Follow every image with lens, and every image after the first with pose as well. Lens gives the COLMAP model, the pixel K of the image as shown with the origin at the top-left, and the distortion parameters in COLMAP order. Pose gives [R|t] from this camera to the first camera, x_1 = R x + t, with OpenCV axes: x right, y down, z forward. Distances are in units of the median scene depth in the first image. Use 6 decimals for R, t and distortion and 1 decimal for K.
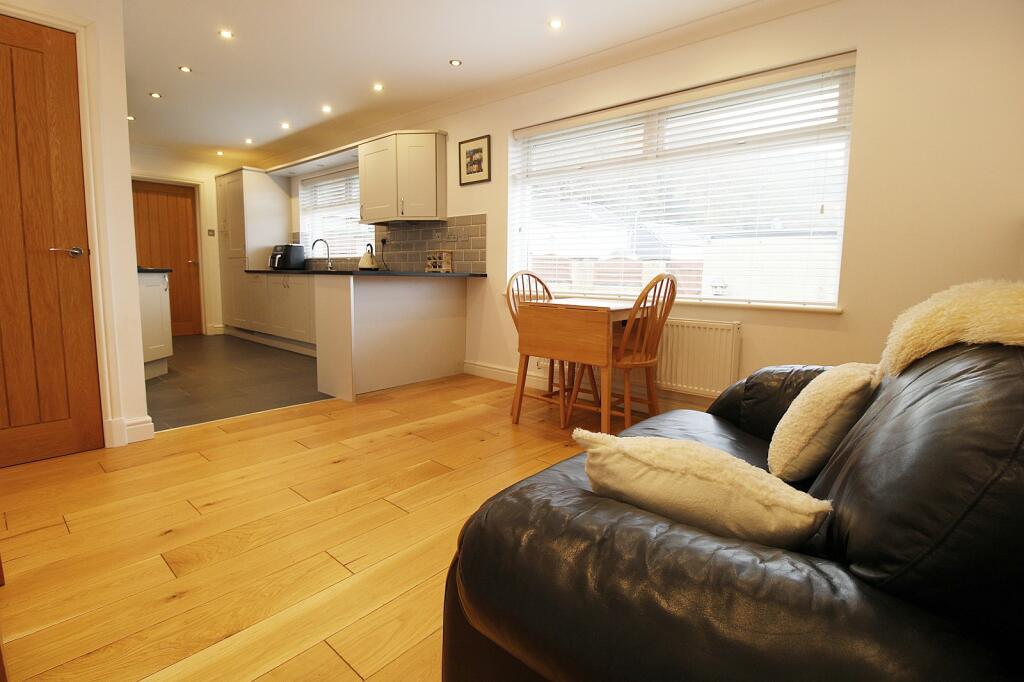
lens RADIAL K [[484.1, 0, 518.2], [0, 484.1, 329.7], [0, 0, 1]] dist [-0.002747, -0.013292]
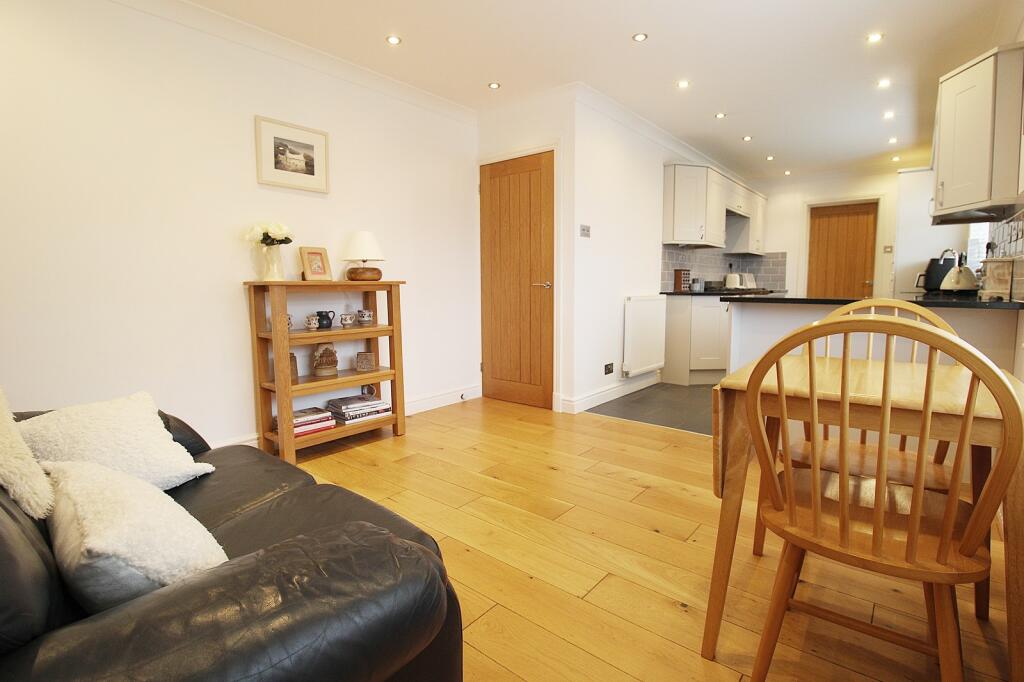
lens RADIAL K [[493.1, 0, 515.8], [0, 493.1, 328.2], [0, 0, 1]] dist [-0.013525, -0.001268]
pose [[0.022899, 0.072988, -0.997070, 0.402120], [-0.110811, 0.991371, 0.070026, -0.065339], [0.993578, 0.108883, 0.030789, 0.458690]]
